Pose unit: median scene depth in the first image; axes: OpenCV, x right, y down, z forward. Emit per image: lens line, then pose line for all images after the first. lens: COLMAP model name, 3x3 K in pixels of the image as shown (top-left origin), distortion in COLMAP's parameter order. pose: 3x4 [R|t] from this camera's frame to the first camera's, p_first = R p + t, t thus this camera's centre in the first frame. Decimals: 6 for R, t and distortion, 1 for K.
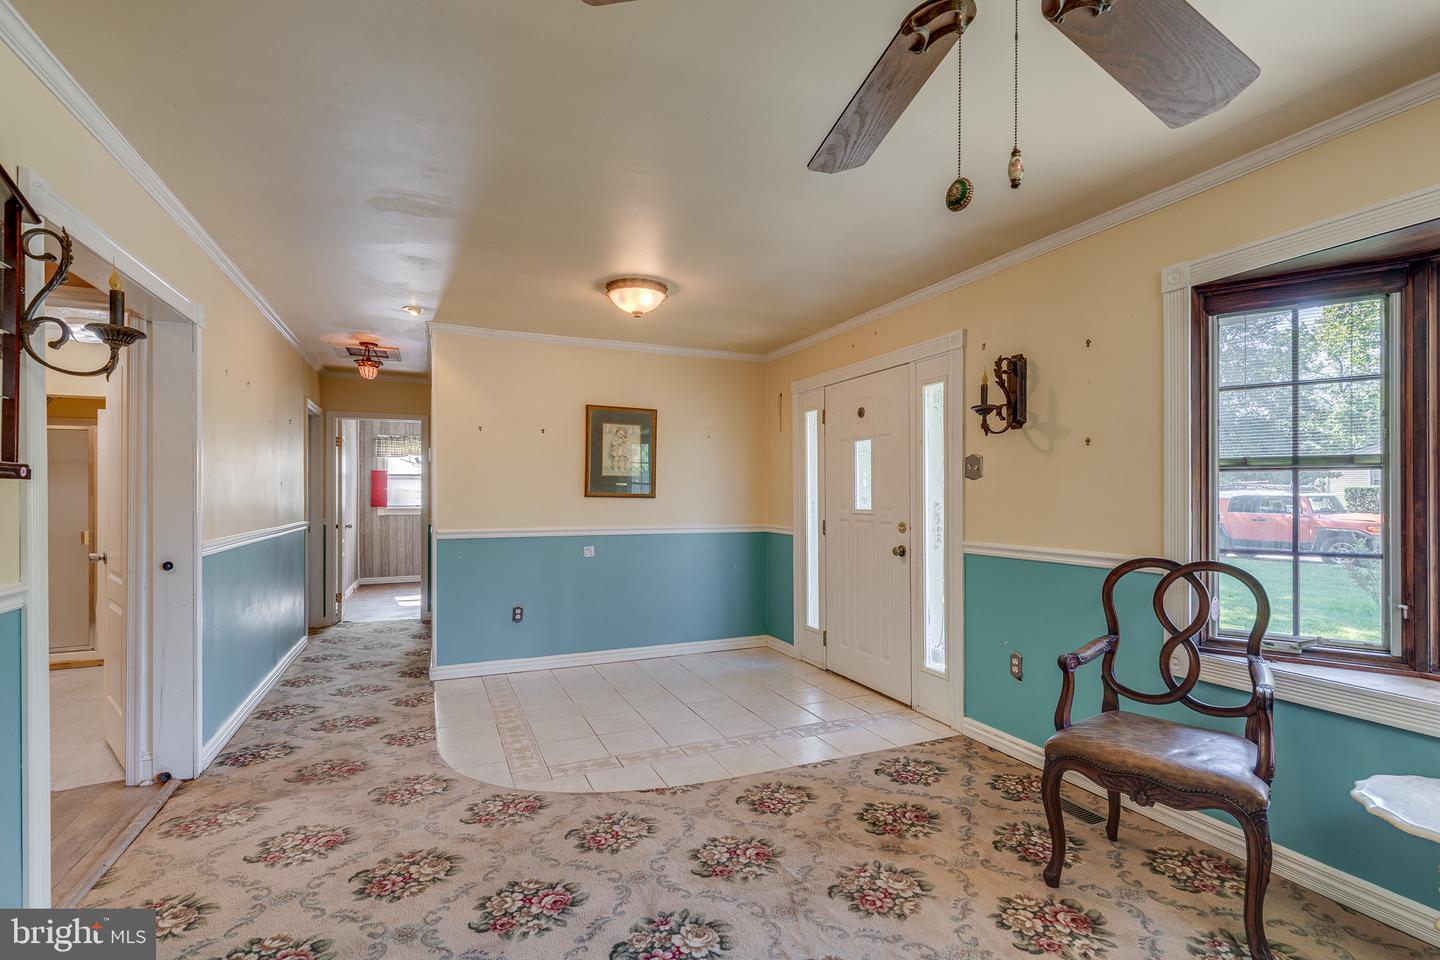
lens RADIAL K [[657.3, 0, 717.5], [0, 657.3, 492.3], [0, 0, 1]] dist [0.006797, -0.000651]
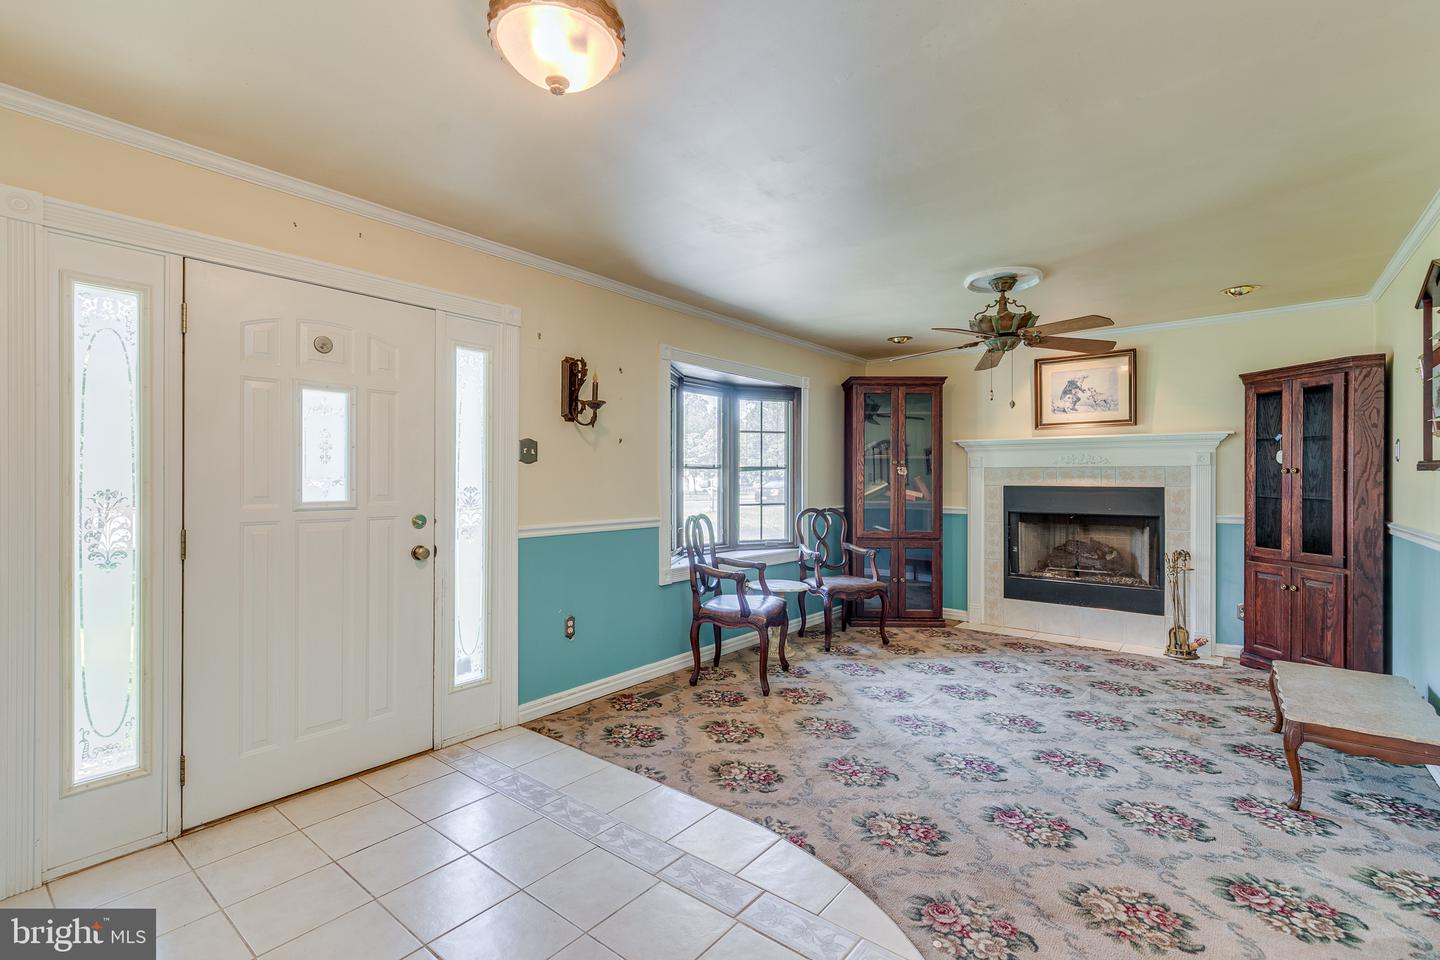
lens RADIAL K [[657.3, 0, 715.8], [0, 657.3, 477.2], [0, 0, 1]] dist [0.006797, -0.000651]
pose [[-0.462879, 0.001412, 0.886420, -0.810953], [-0.005213, 0.999977, -0.004315, 0.005640], [-0.886406, -0.006618, -0.462861, 1.549179]]
